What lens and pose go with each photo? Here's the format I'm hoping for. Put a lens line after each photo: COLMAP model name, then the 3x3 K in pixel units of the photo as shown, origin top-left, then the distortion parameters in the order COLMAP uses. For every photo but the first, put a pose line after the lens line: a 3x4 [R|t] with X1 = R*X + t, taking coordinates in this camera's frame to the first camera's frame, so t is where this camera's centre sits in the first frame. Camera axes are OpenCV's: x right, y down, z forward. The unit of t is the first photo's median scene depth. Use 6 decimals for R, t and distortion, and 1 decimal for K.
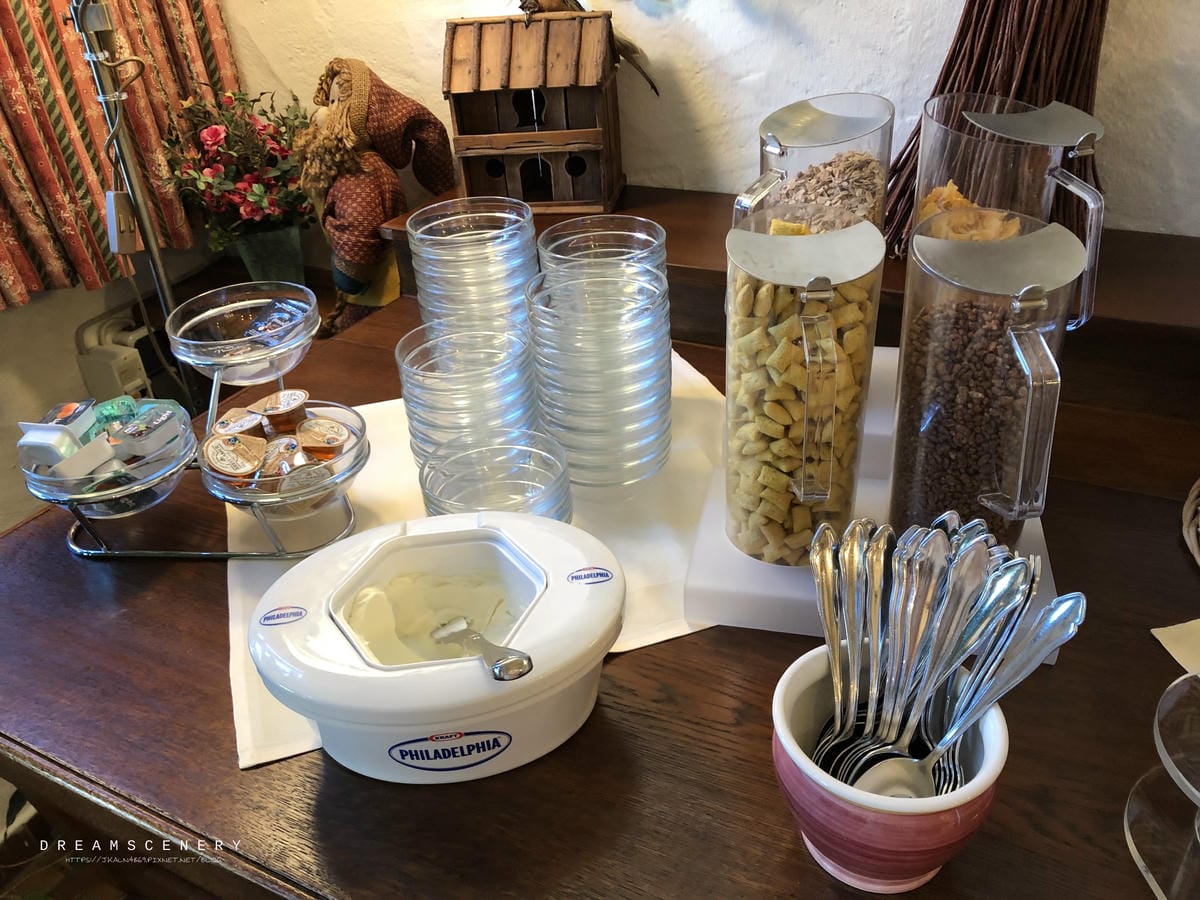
lens RADIAL K [[980.7, 0, 598.7], [0, 980.7, 447.9], [0, 0, 1]] dist [0.035801, -0.036518]
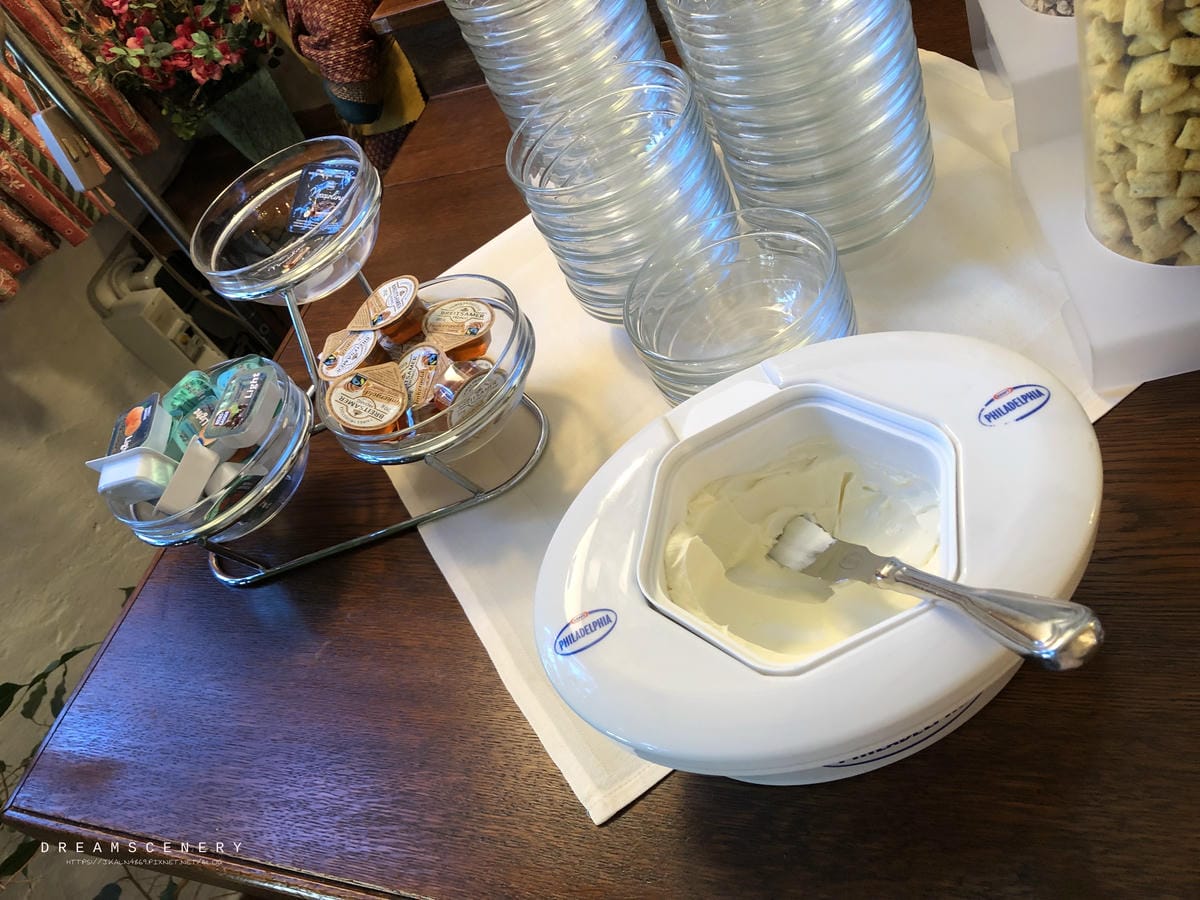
lens RADIAL K [[980.7, 0, 597.3], [0, 980.7, 444.9], [0, 0, 1]] dist [0.035801, -0.036518]
pose [[0.927764, -0.356914, -0.108932, -0.130567], [0.372830, 0.898965, 0.229912, -0.058086], [0.015867, -0.253917, 0.967096, 0.265465]]
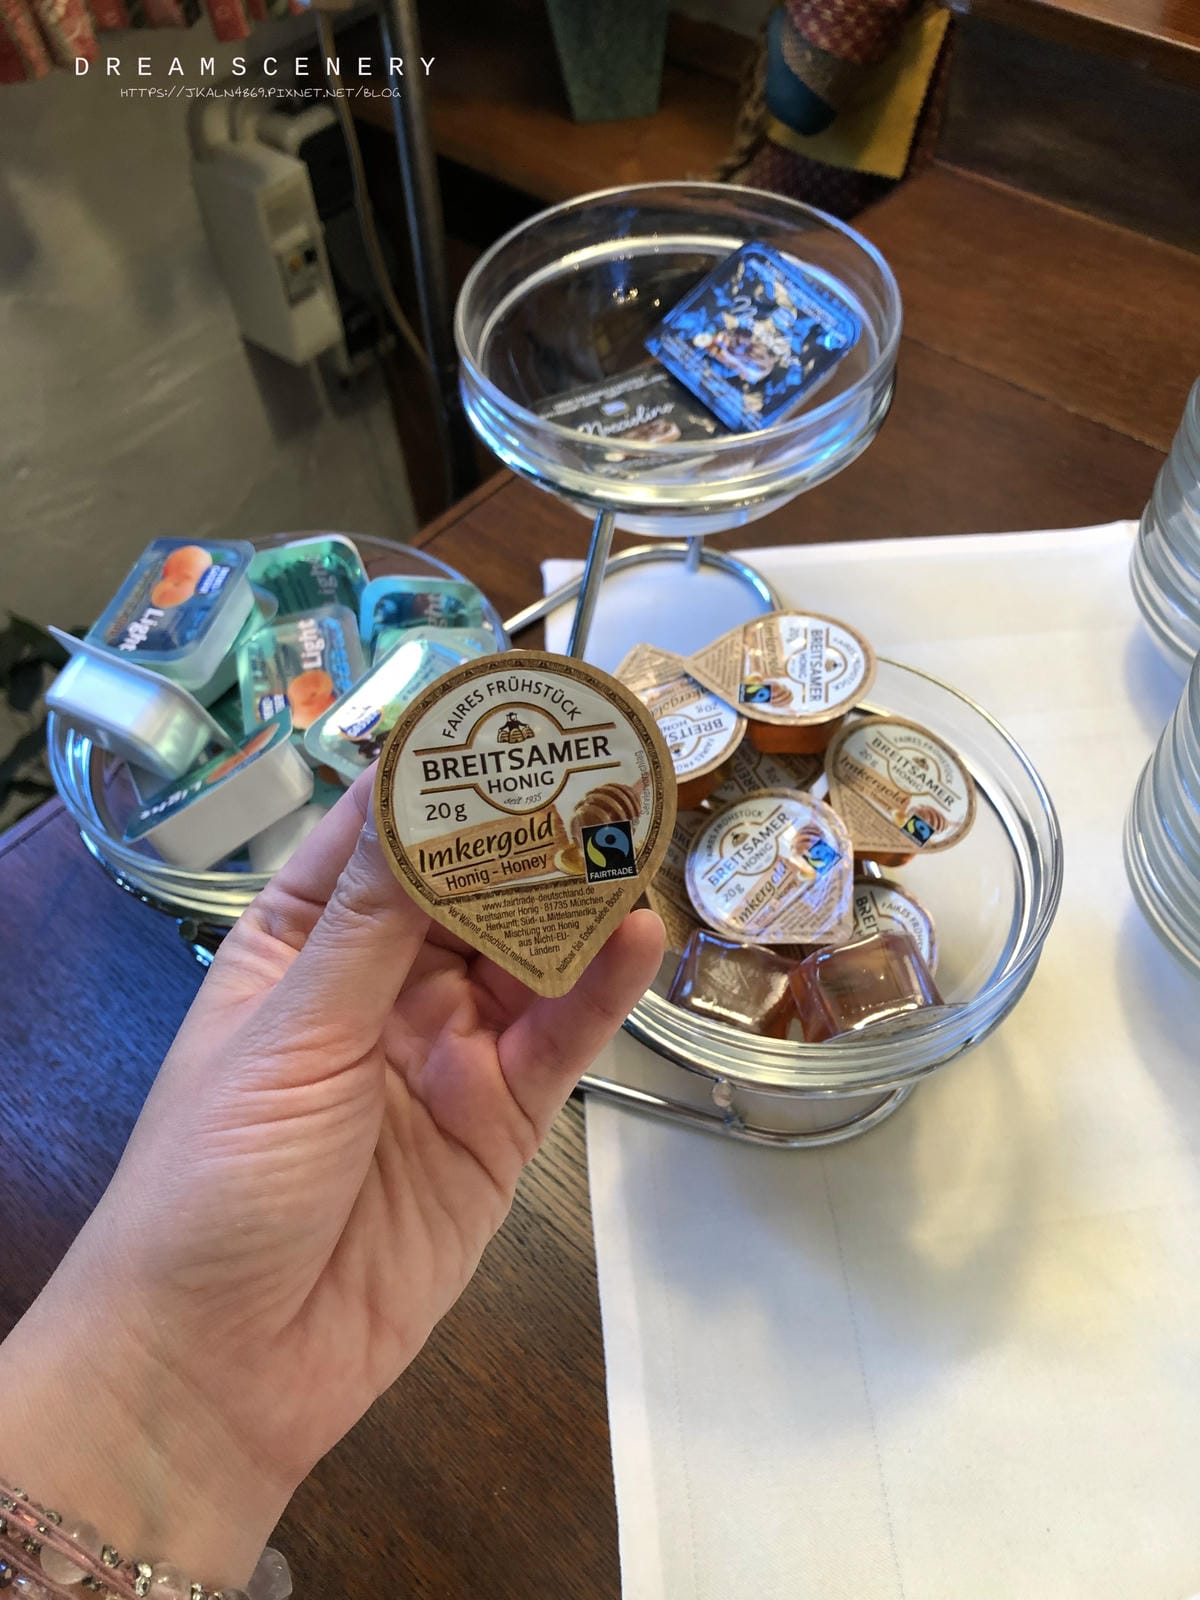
lens RADIAL K [[1307.5, 0, 610.5], [0, 1307.5, 800.6], [0, 0, 1]] dist [0.035801, -0.036518]
pose [[0.970370, 0.209123, -0.121034, -0.299745], [-0.147104, 0.908701, 0.390671, -0.156516], [0.191682, -0.361291, 0.912539, 0.545875]]
